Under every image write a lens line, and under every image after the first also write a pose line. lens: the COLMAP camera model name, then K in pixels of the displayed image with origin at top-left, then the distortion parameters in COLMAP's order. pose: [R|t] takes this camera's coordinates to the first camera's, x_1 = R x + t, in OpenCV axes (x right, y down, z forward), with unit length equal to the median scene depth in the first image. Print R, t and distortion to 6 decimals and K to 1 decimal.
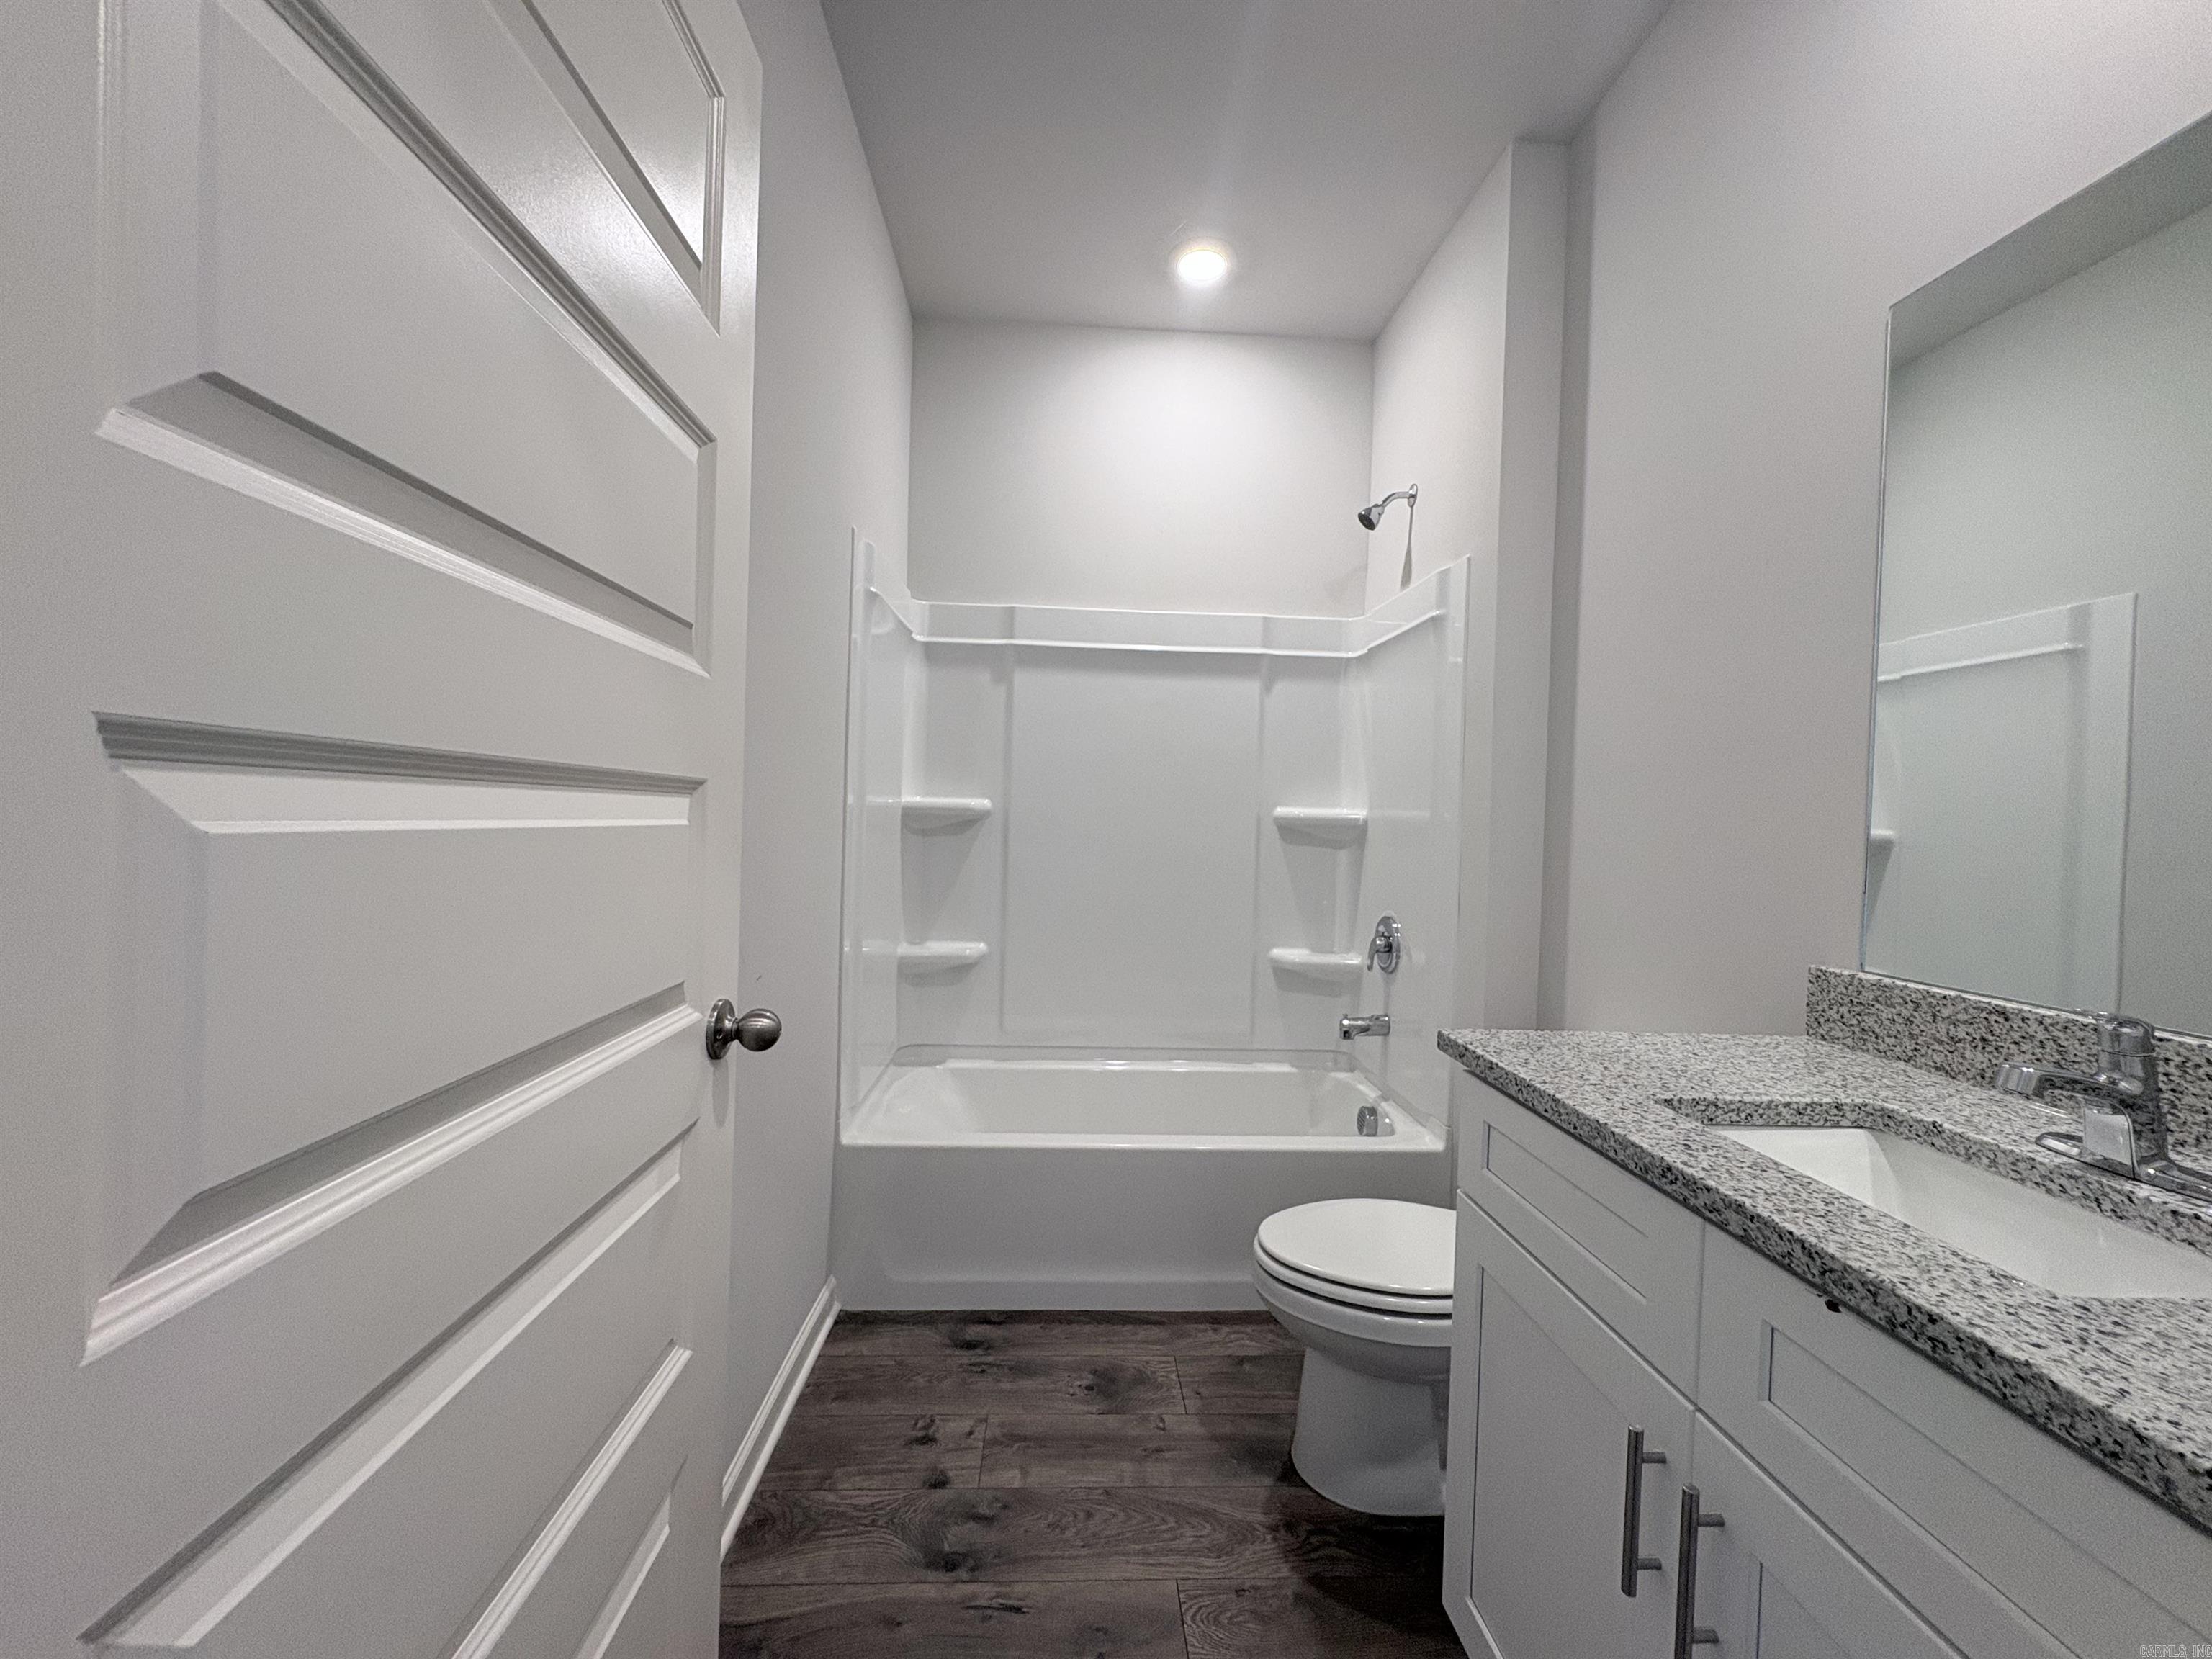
lens RADIAL K [[886.2, 0, 1106.0], [0, 886.2, 829.5], [0, 0, 1]] dist [0.002732, 0.000307]
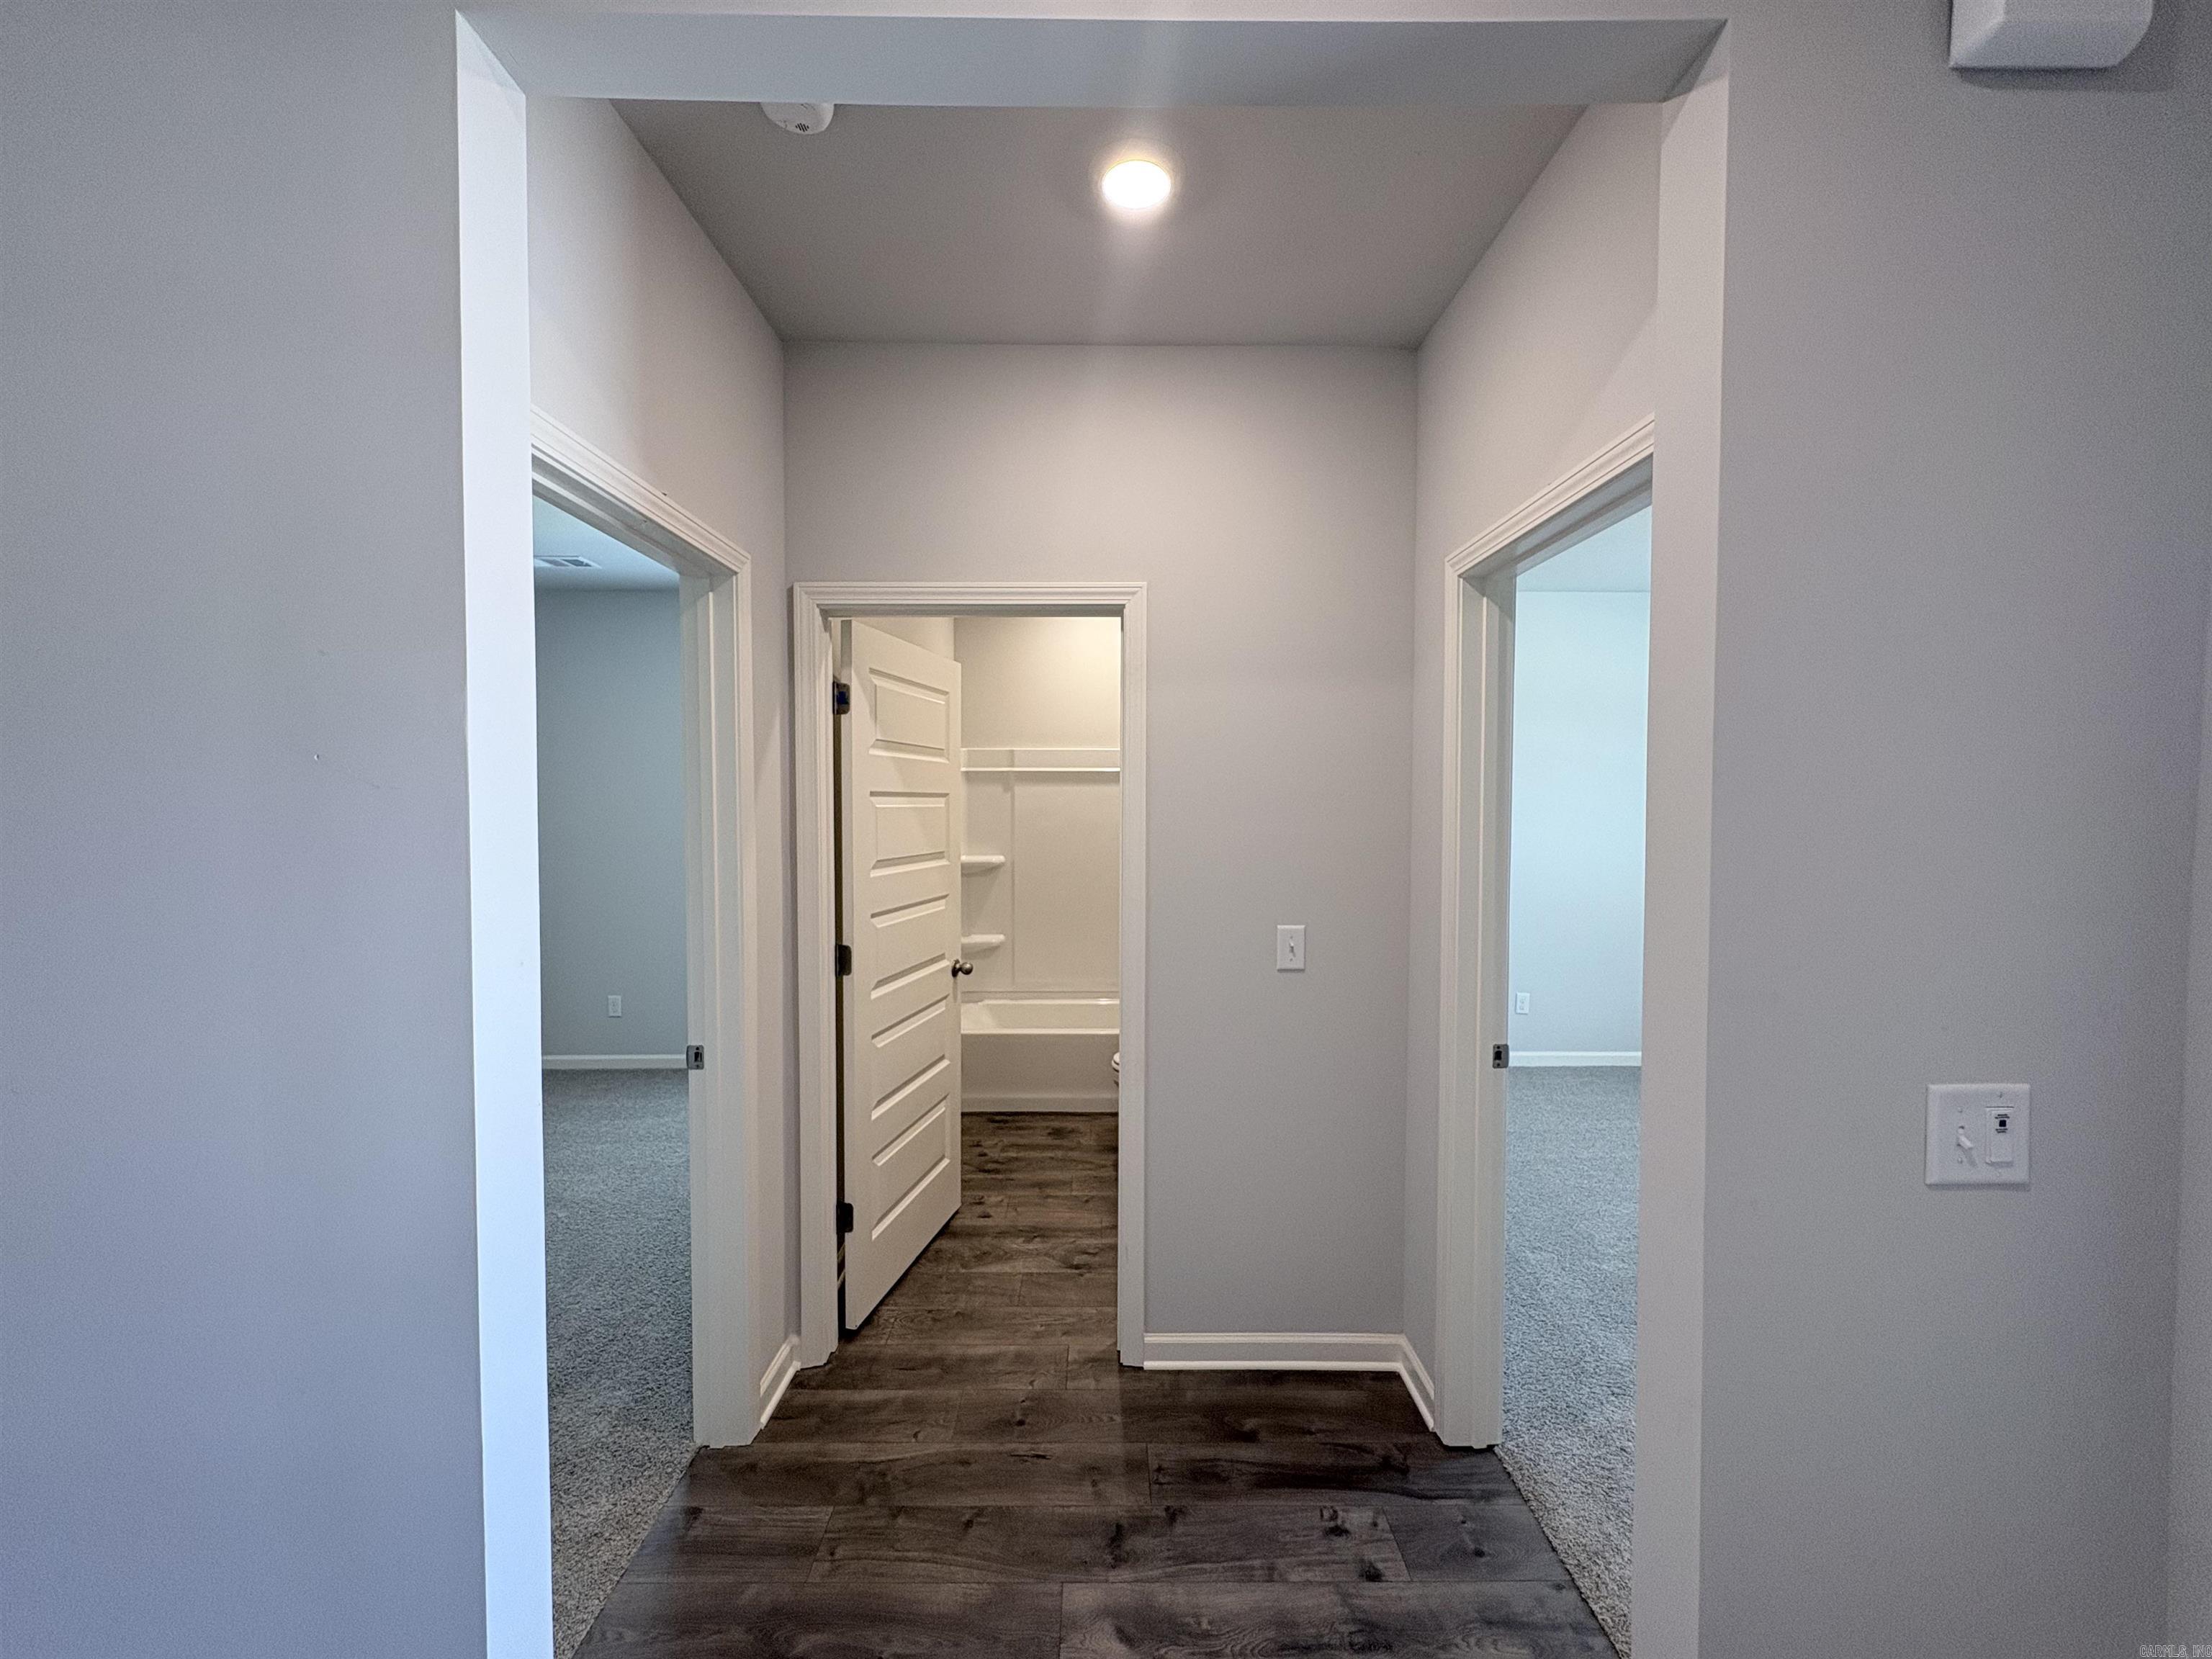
lens RADIAL K [[886.2, 0, 1106.0], [0, 886.2, 829.5], [0, 0, 1]] dist [0.002732, 0.000307]
pose [[0.998527, -0.029884, -0.045294, 0.219107], [0.030506, 0.999449, 0.013113, -0.142641], [0.044877, -0.014475, 0.998888, -1.075529]]
